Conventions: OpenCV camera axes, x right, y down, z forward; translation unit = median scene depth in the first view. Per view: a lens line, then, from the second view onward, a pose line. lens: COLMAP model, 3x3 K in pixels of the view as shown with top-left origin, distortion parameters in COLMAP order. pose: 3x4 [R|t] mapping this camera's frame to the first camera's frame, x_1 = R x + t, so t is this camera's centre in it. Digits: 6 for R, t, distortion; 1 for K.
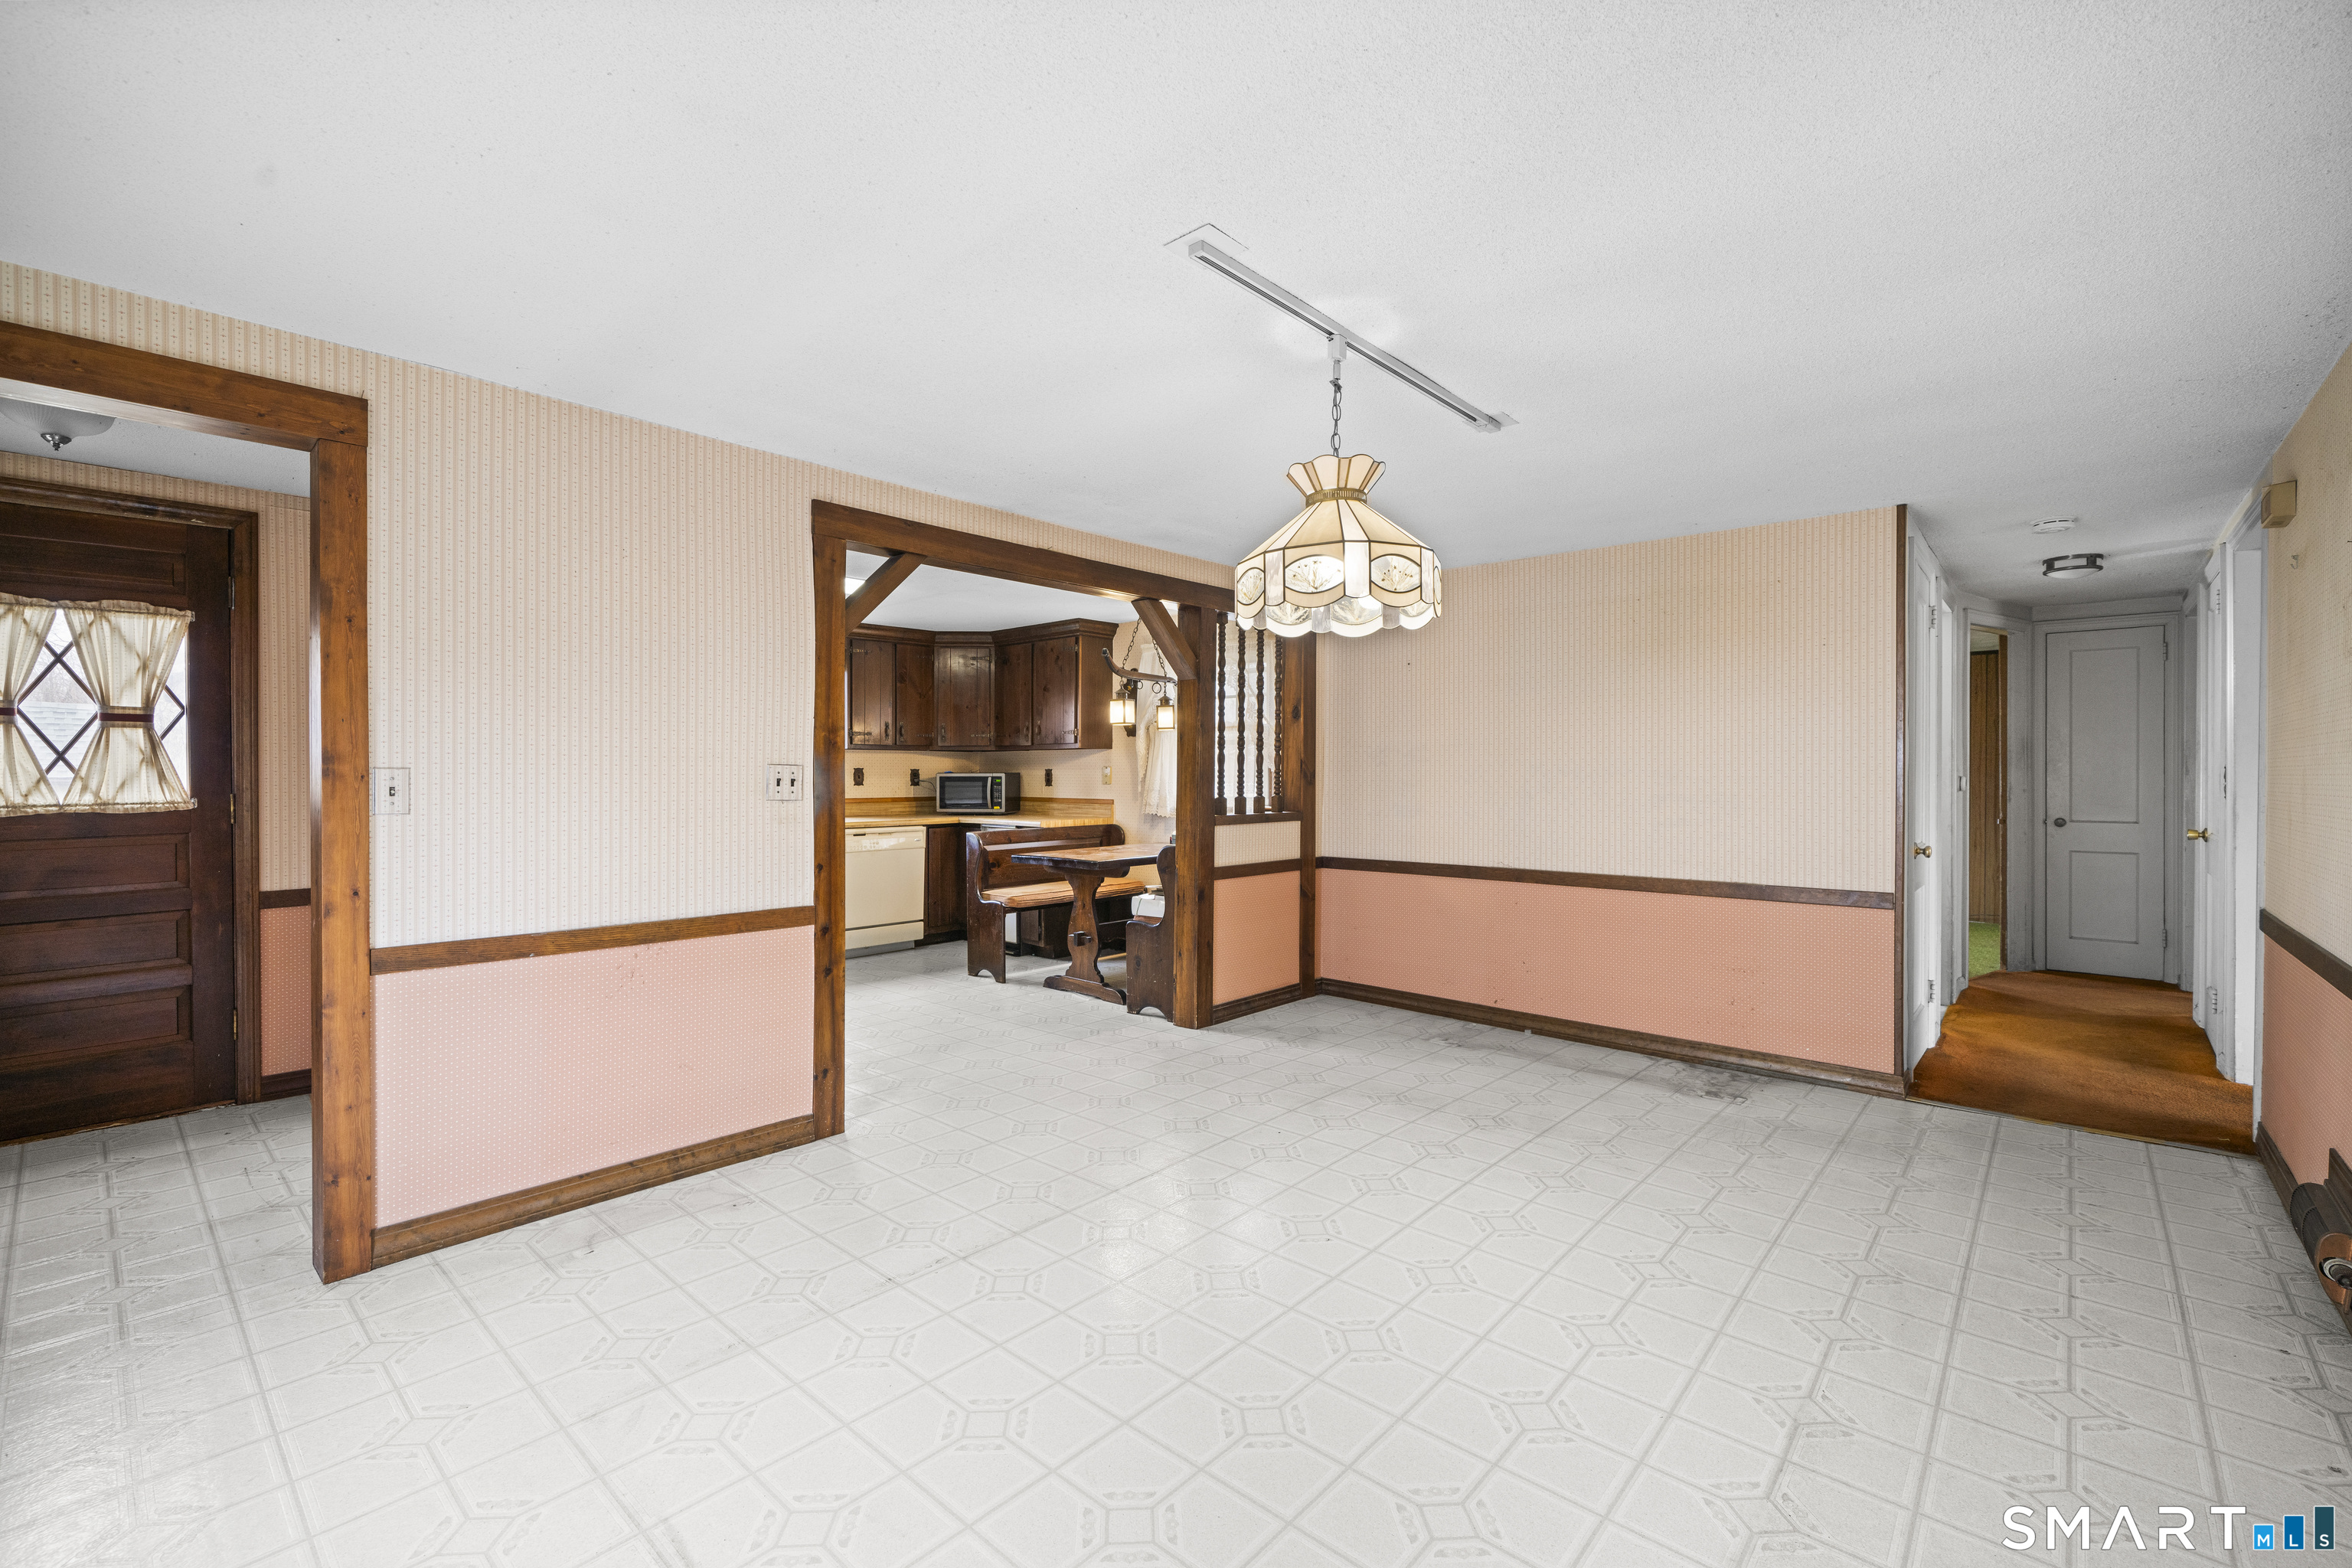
lens RADIAL K [[996.4, 0, 1183.3], [0, 996.4, 774.5], [0, 0, 1]] dist [-0.000162, -0.000666]
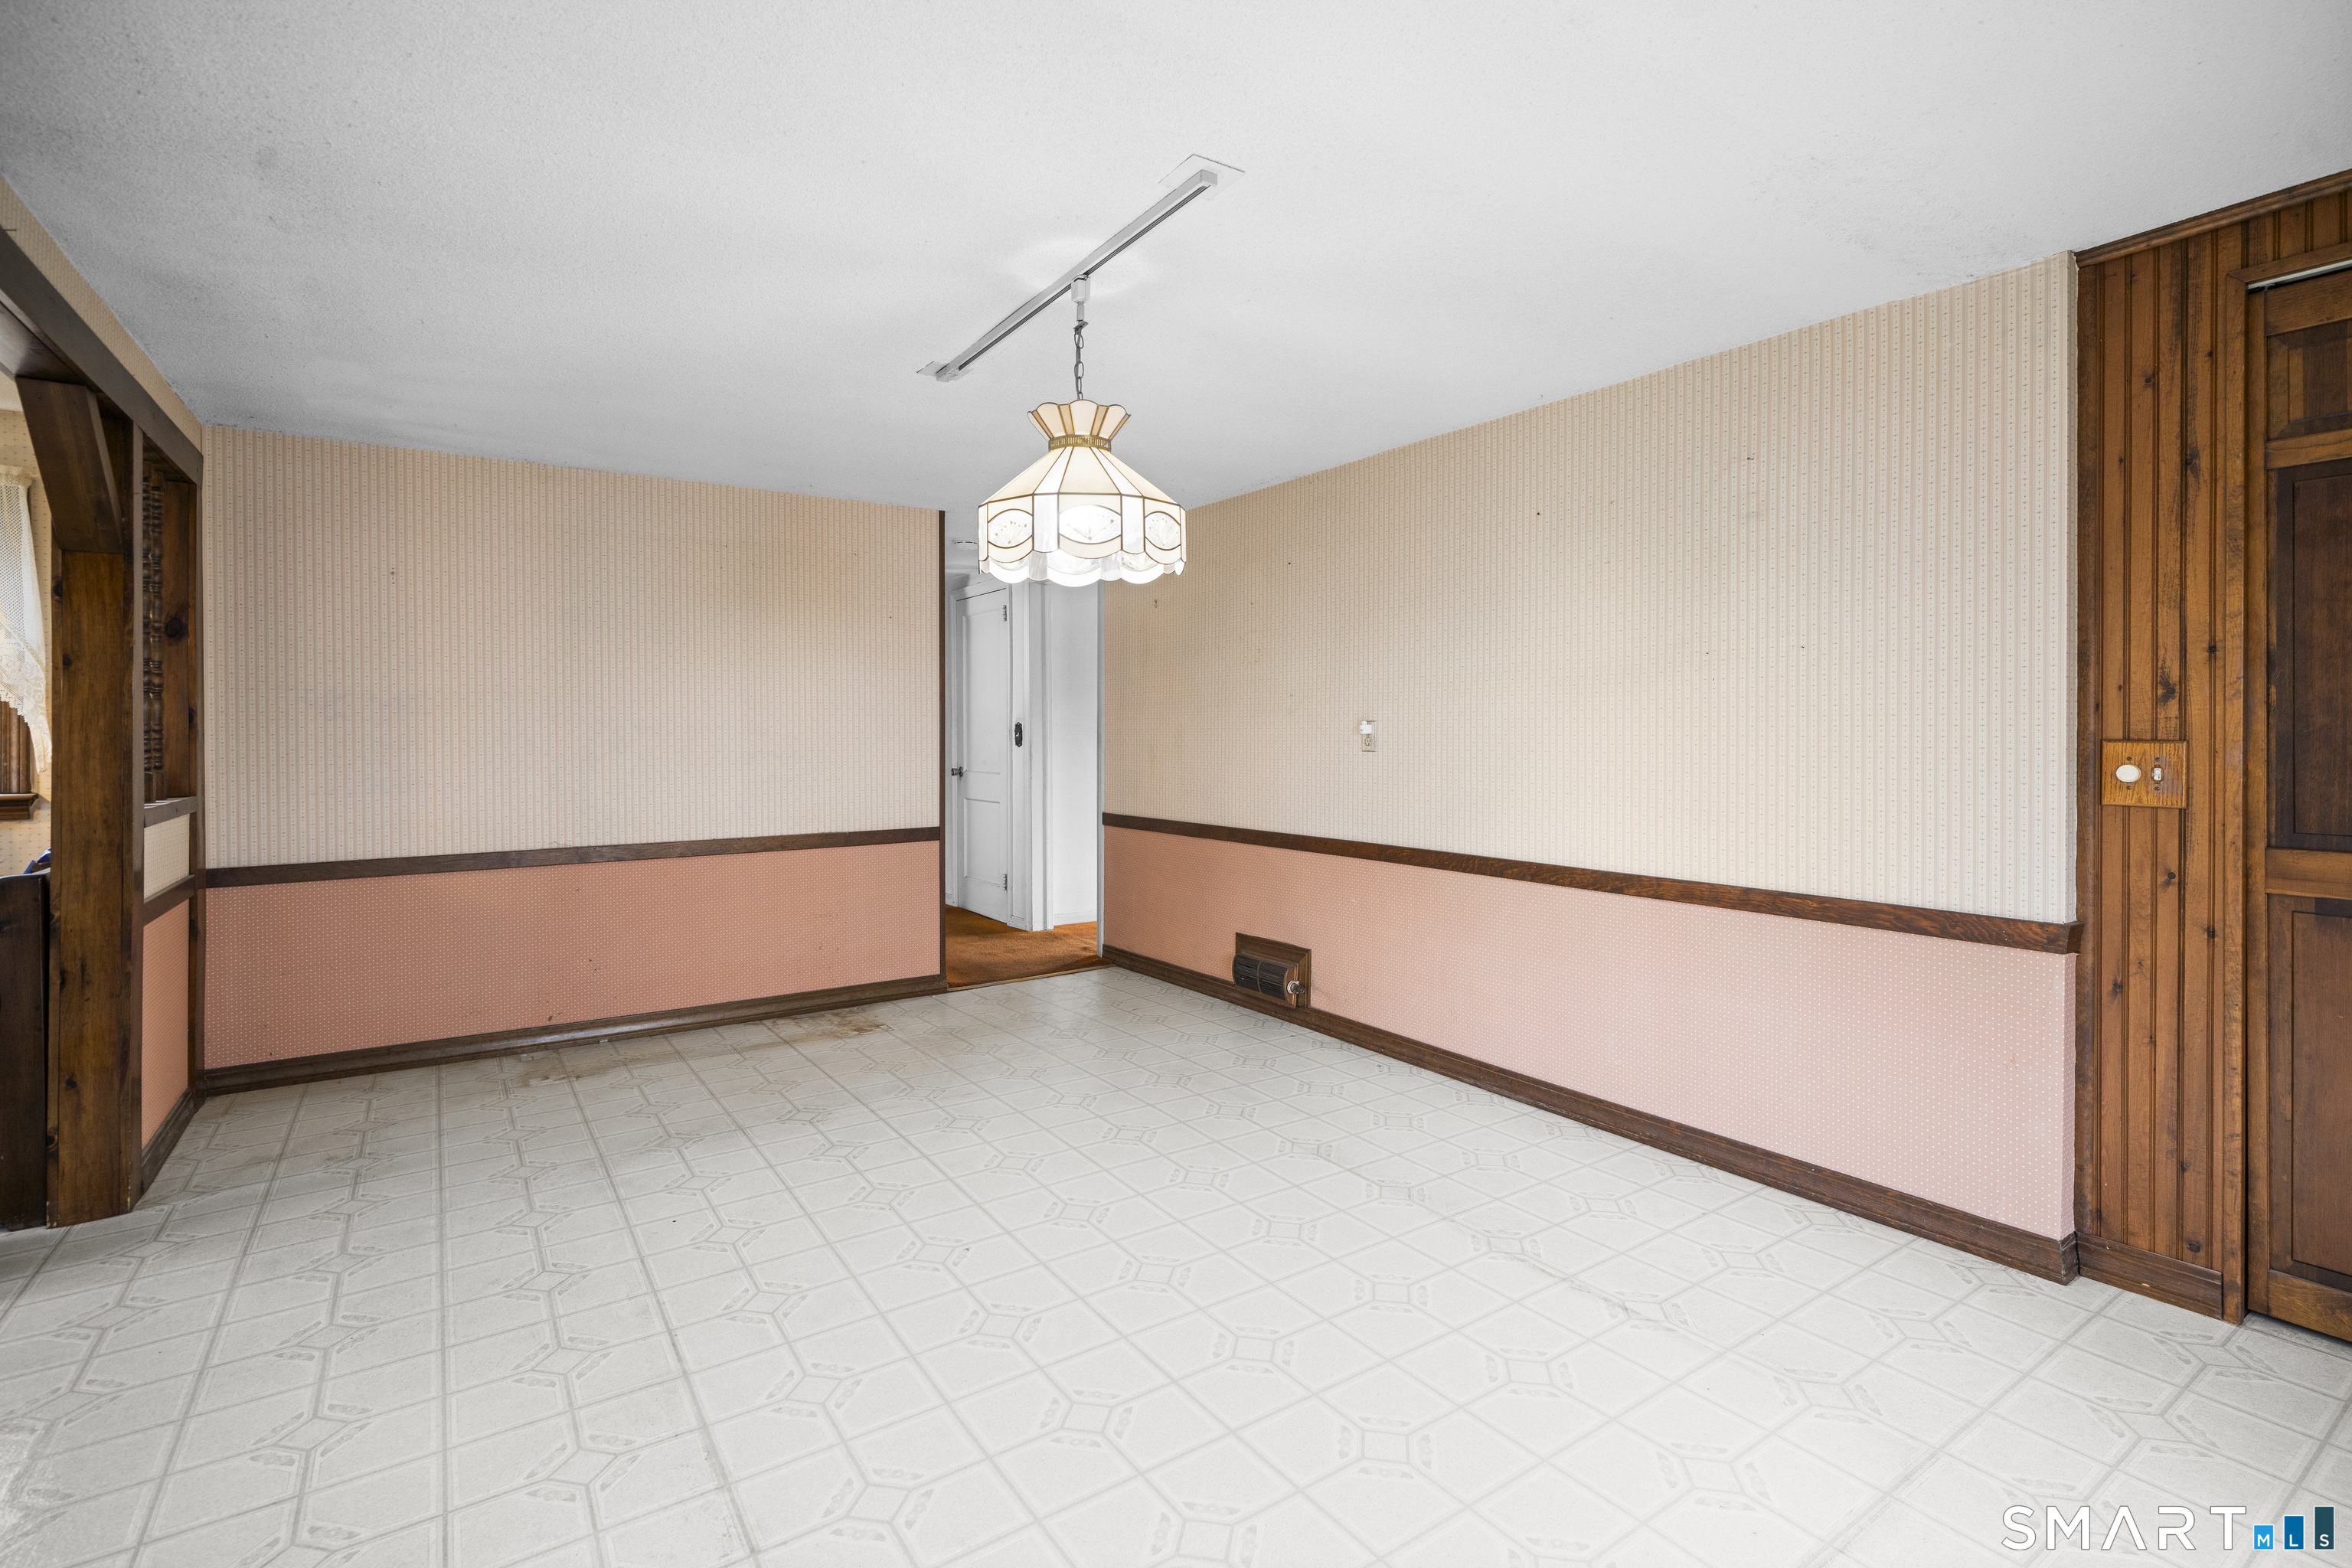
lens RADIAL K [[1079.5, 0, 1178.9], [0, 1079.5, 740.0], [0, 0, 1]] dist [-0.004711, 0.000758]
pose [[0.242742, -0.011318, 0.970025, -0.308037], [0.005413, 0.999932, 0.010313, 0.000194], [-0.970076, 0.002747, 0.242787, 0.239891]]
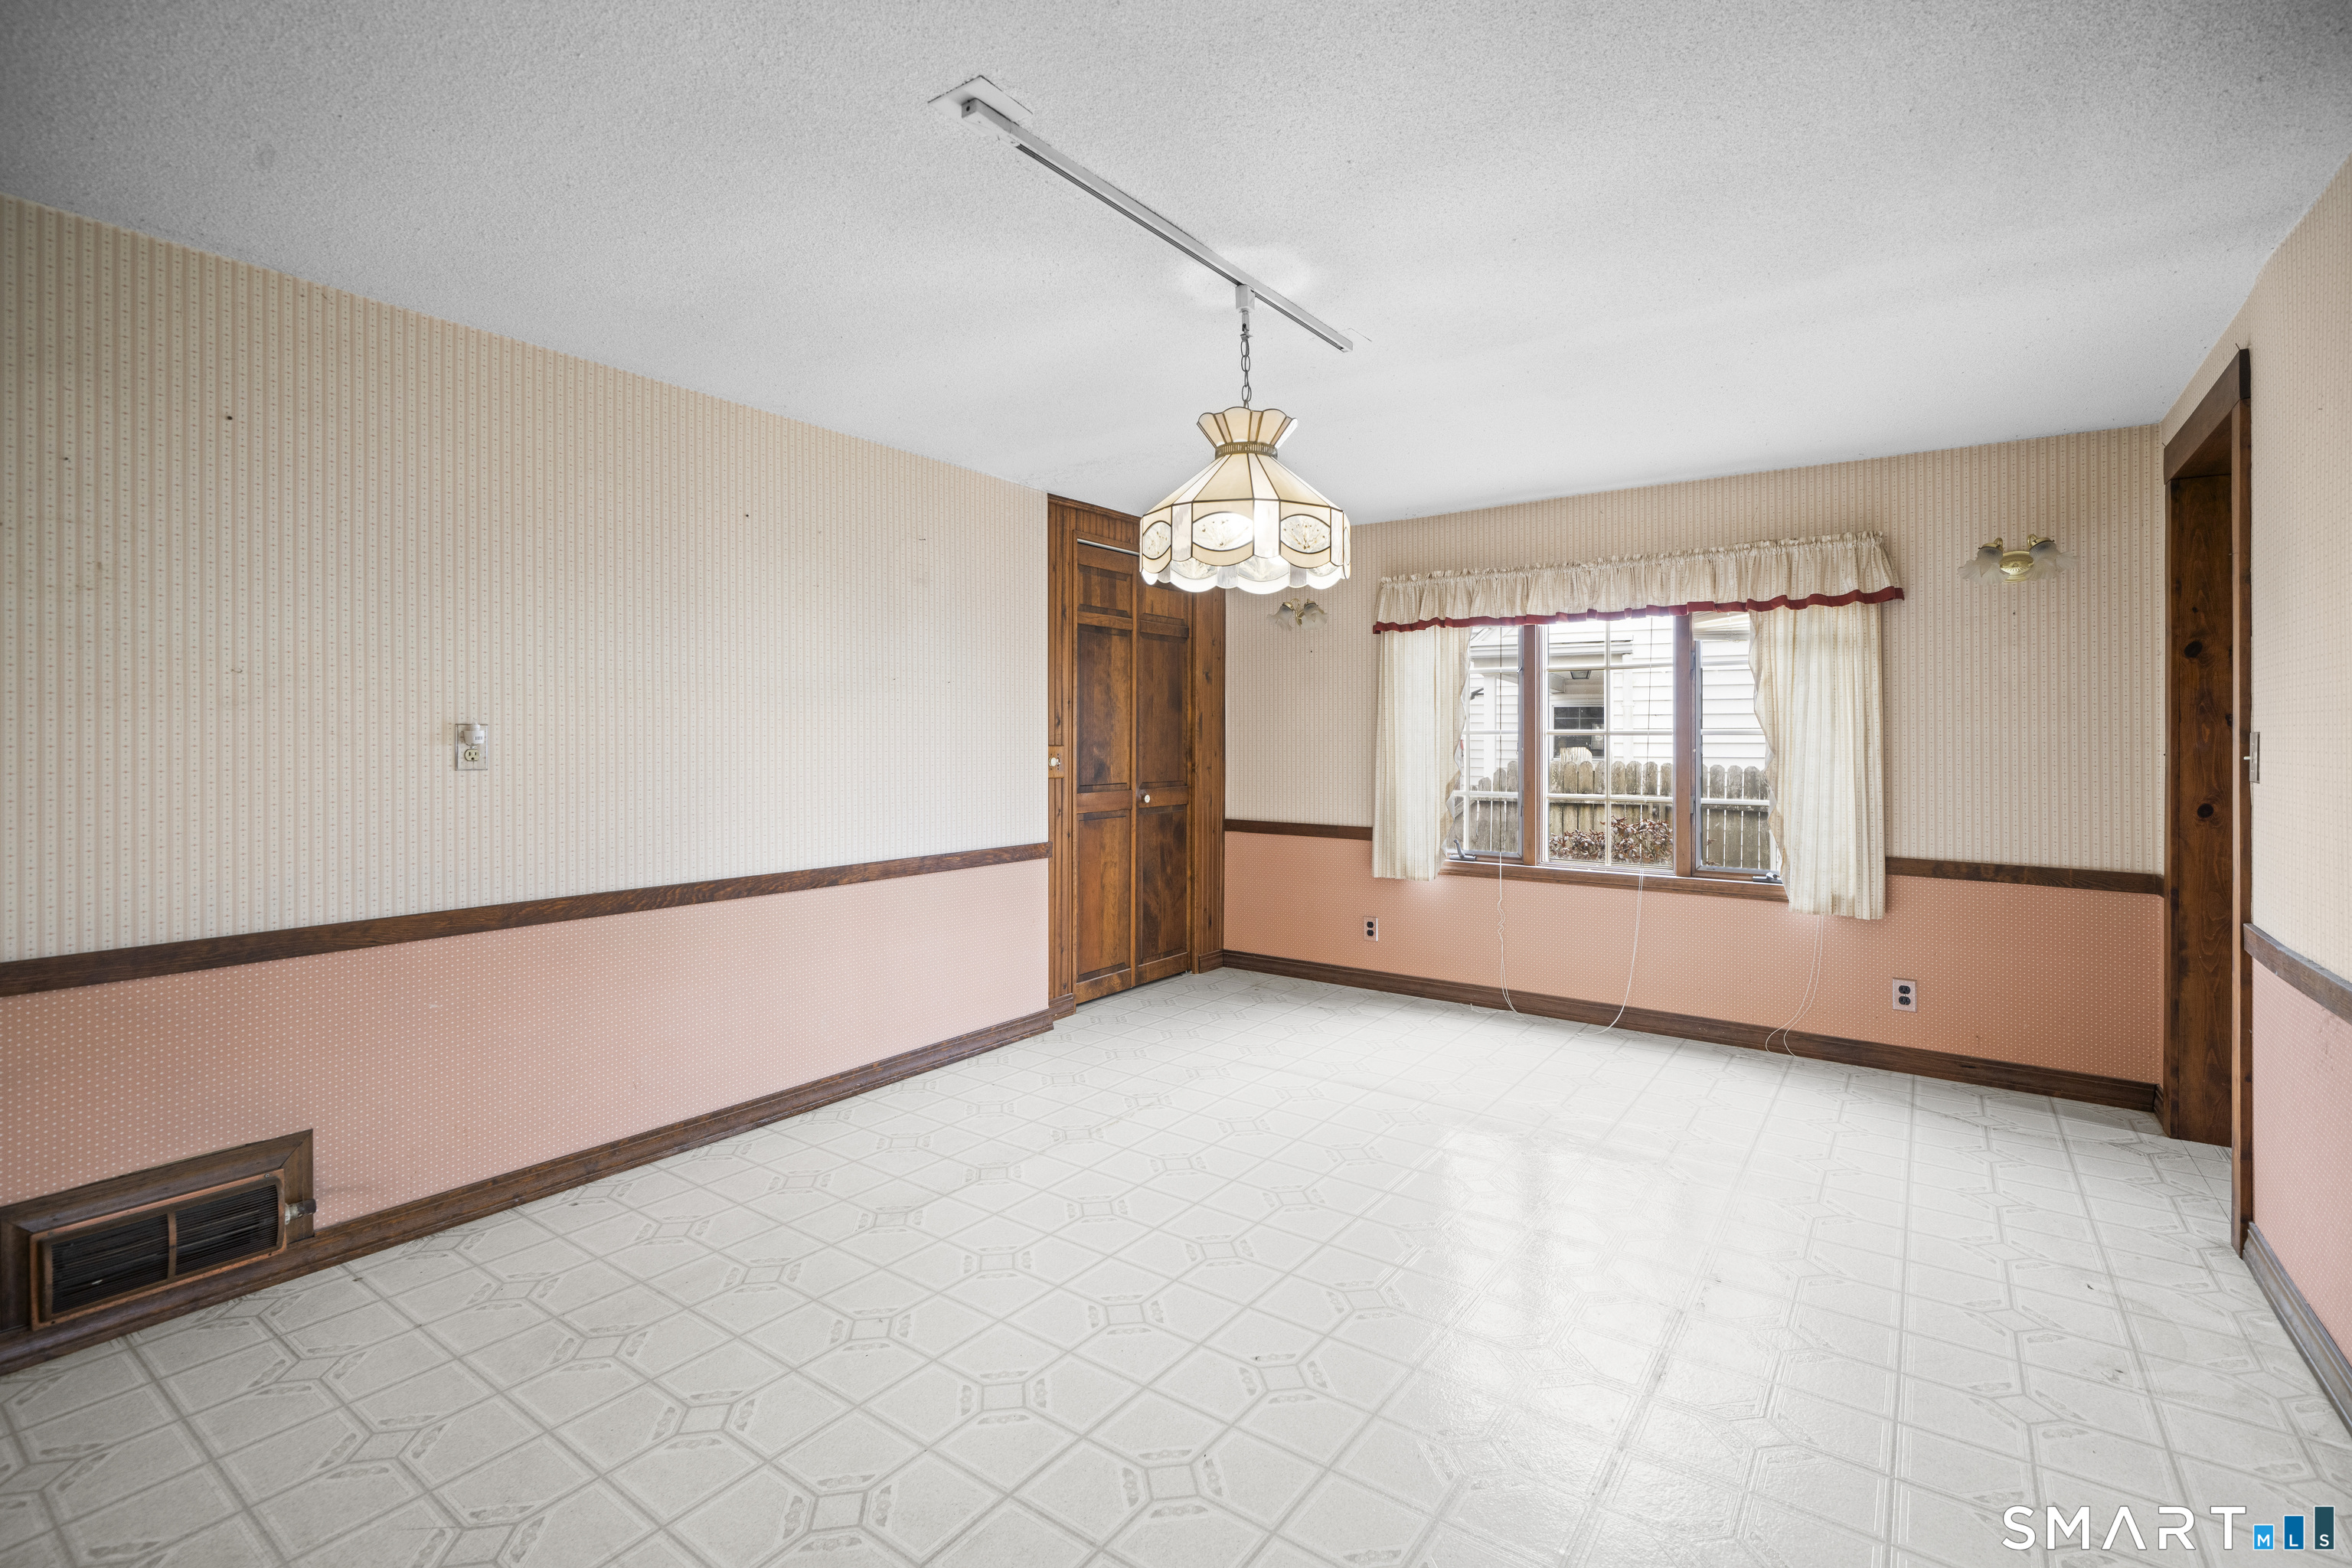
lens RADIAL K [[1047.7, 0, 1156.8], [0, 1047.7, 738.2], [0, 0, 1]] dist [-0.003523, 0.000801]
pose [[-0.996327, -0.003974, -0.085542, 0.119904], [-0.003927, 0.999992, -0.000720, 0.001015], [0.085544, -0.000382, -0.996334, 0.735874]]
